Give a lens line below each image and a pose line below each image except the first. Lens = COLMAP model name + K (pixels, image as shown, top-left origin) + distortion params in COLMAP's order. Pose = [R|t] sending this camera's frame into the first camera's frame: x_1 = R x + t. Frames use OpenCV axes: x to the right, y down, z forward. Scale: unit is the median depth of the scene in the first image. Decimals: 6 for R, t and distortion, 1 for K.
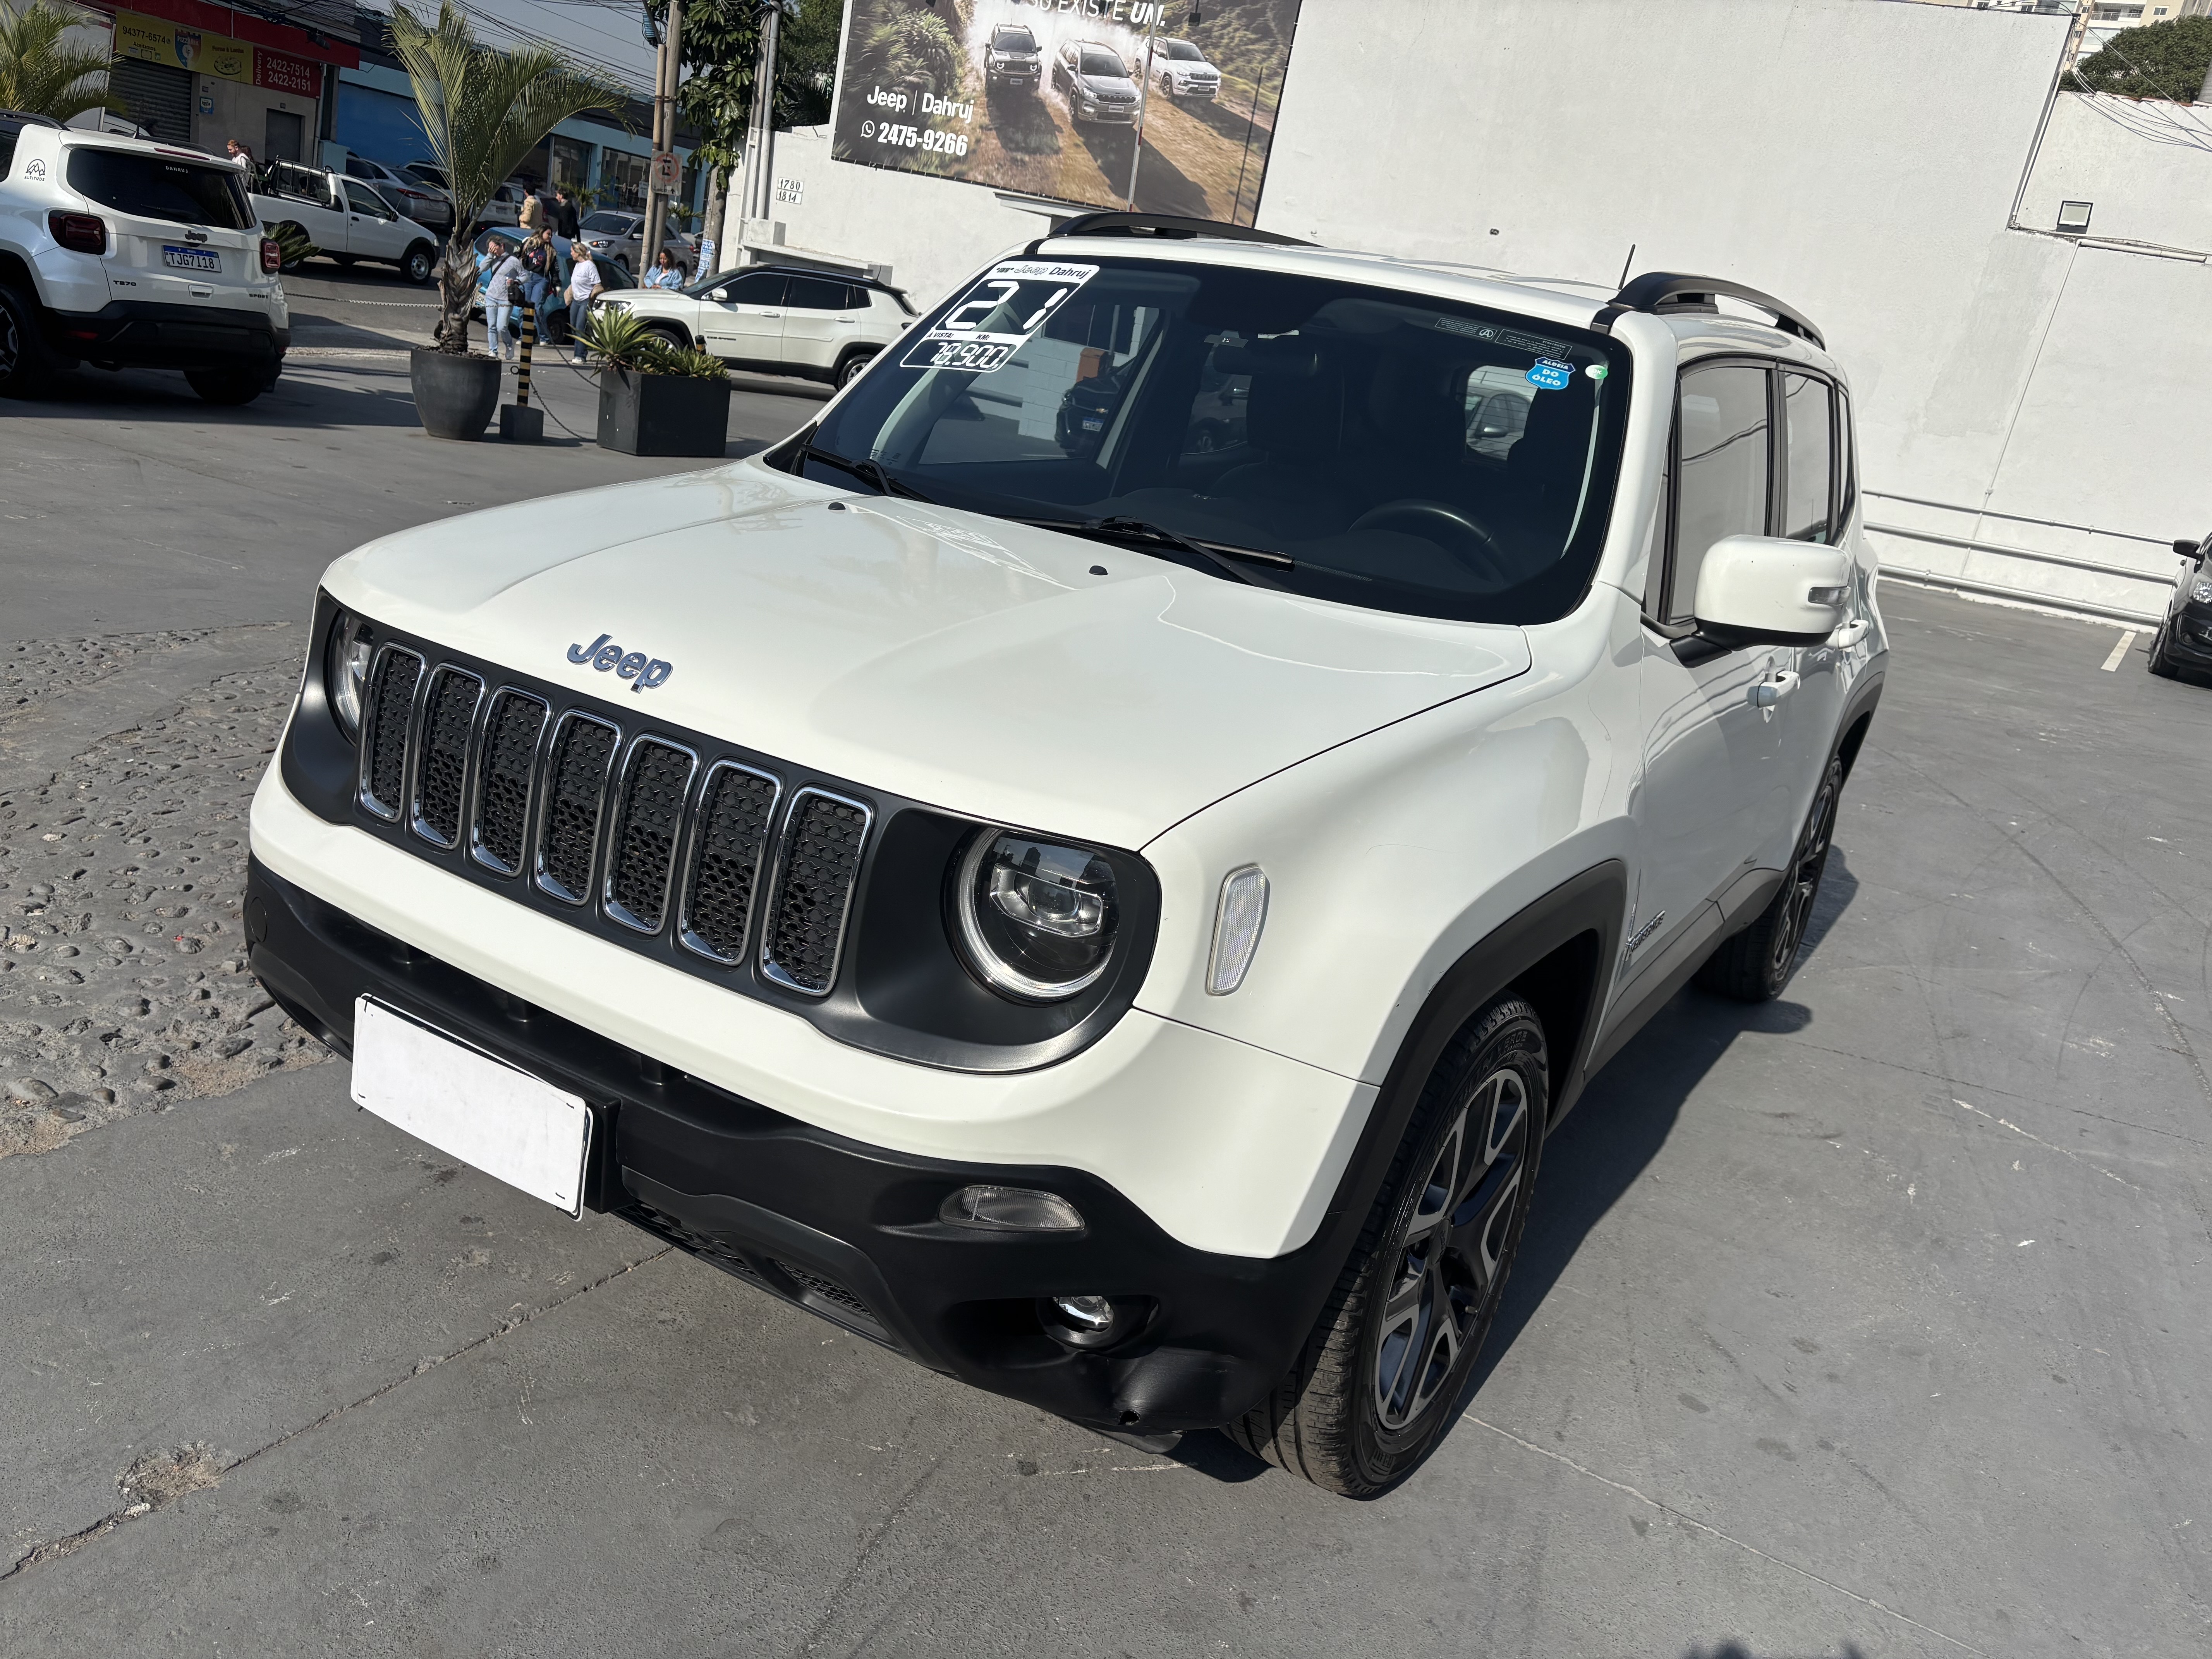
lens RADIAL K [[1666.1, 0, 1078.0], [0, 1666.1, 859.1], [0, 0, 1]] dist [0.111366, -0.144936]
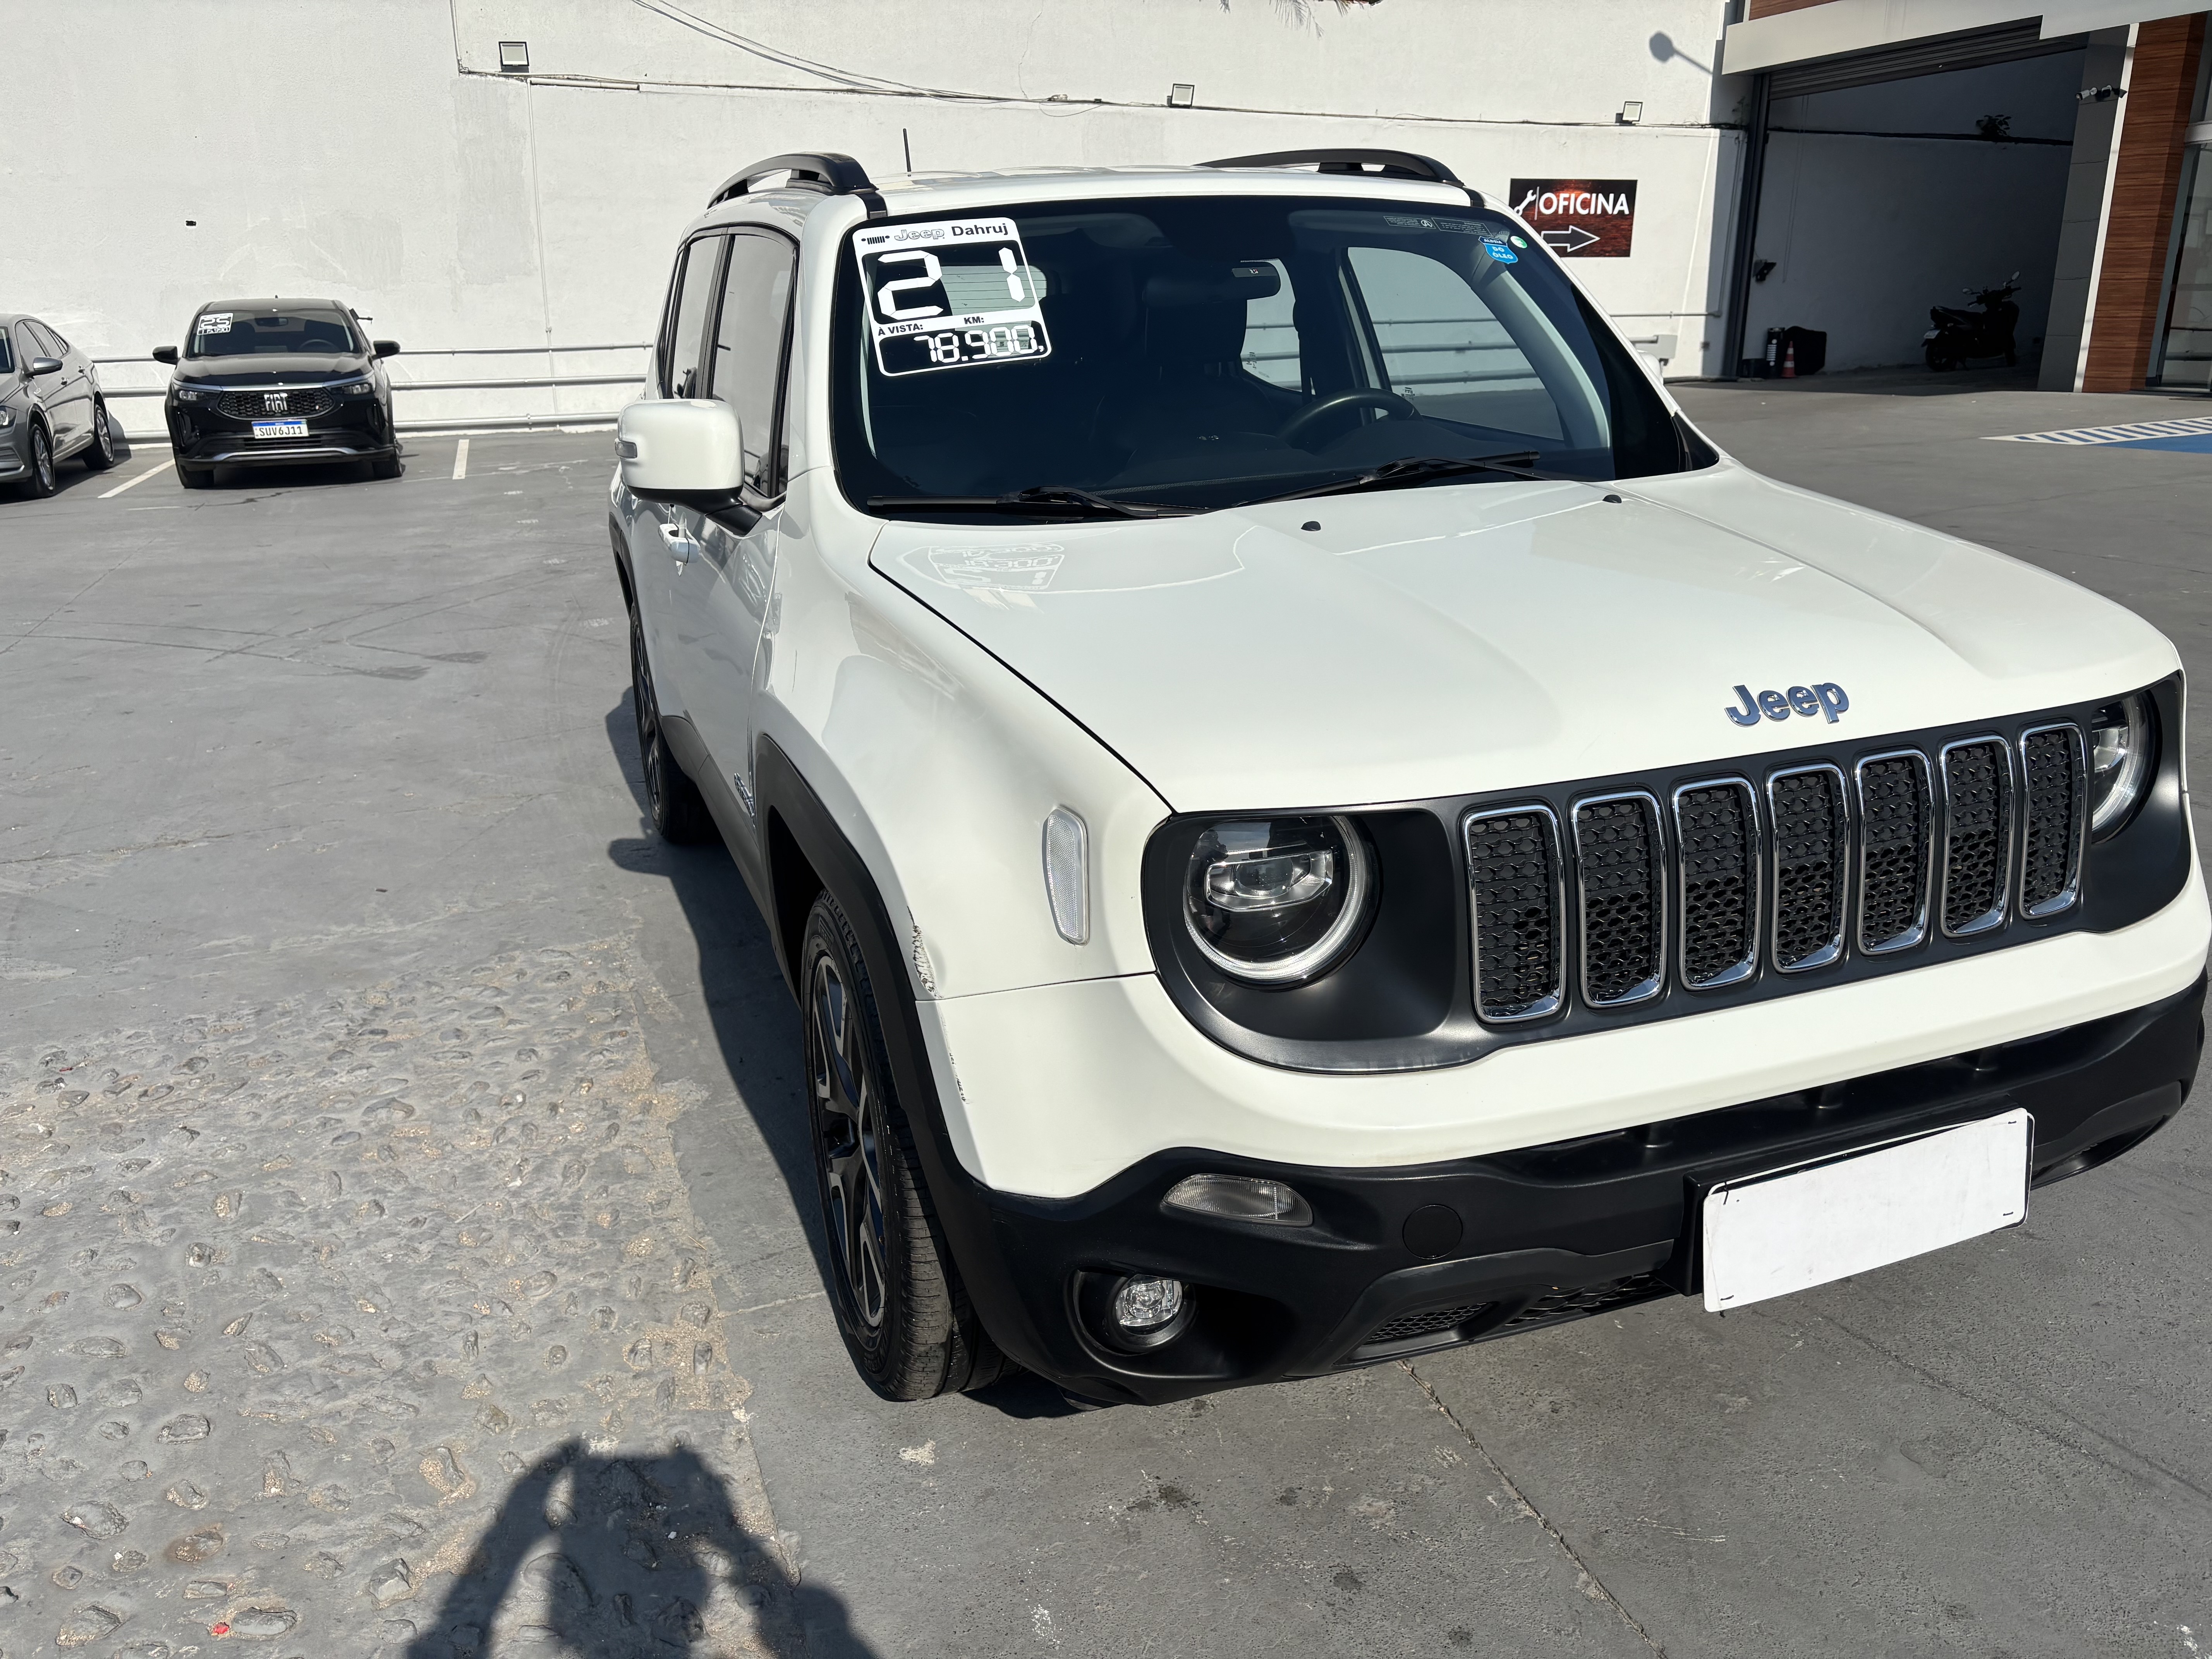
lens RADIAL K [[1659.6, 0, 1106.0], [0, 1659.6, 829.5], [0, 0, 1]] dist [0.112348, -0.128509]
pose [[0.581733, -0.398933, 0.708829, -0.327547], [0.351648, 0.909162, 0.223086, -0.109590], [-0.733437, 0.119482, 0.669174, 0.187679]]
